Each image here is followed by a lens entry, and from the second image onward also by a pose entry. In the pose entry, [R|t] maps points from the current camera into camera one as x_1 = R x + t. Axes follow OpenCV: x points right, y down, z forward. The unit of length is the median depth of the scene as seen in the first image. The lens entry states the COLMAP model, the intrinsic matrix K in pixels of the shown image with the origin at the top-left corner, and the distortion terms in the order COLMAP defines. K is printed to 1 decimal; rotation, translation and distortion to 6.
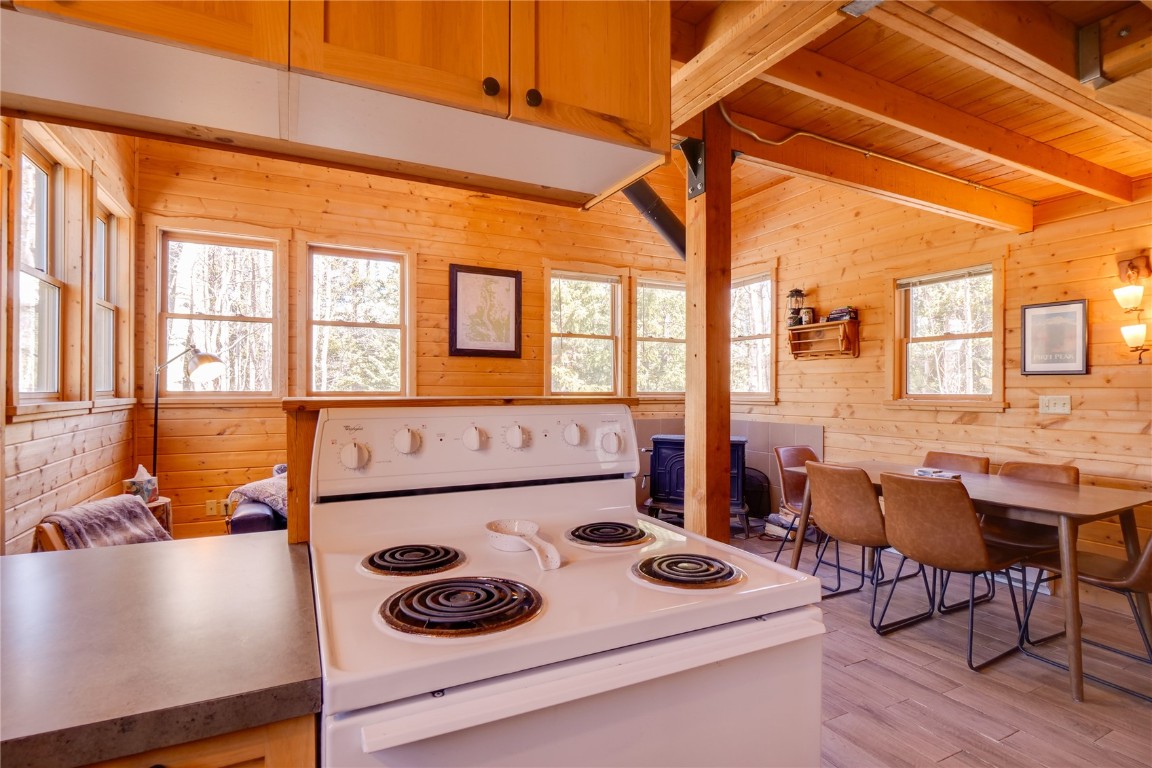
lens RADIAL K [[576.4, 0, 576.0], [0, 576.4, 384.0], [0, 0, 1]] dist [-0.008343, -0.001424]
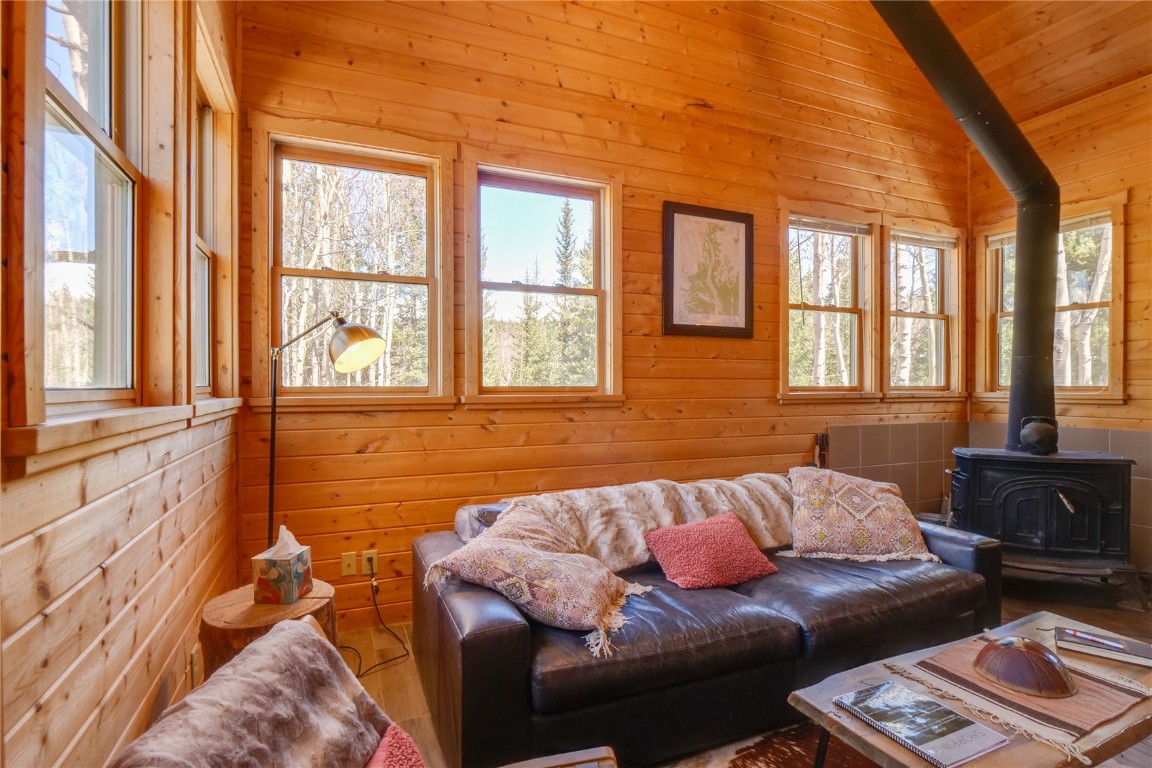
lens RADIAL K [[576.4, 0, 576.0], [0, 576.4, 384.0], [0, 0, 1]] dist [-0.008343, -0.001424]
pose [[0.998279, -0.003752, -0.058518, -0.319376], [0.004185, 0.999965, 0.007279, 0.005475], [0.058488, -0.007511, 0.998260, 0.340322]]
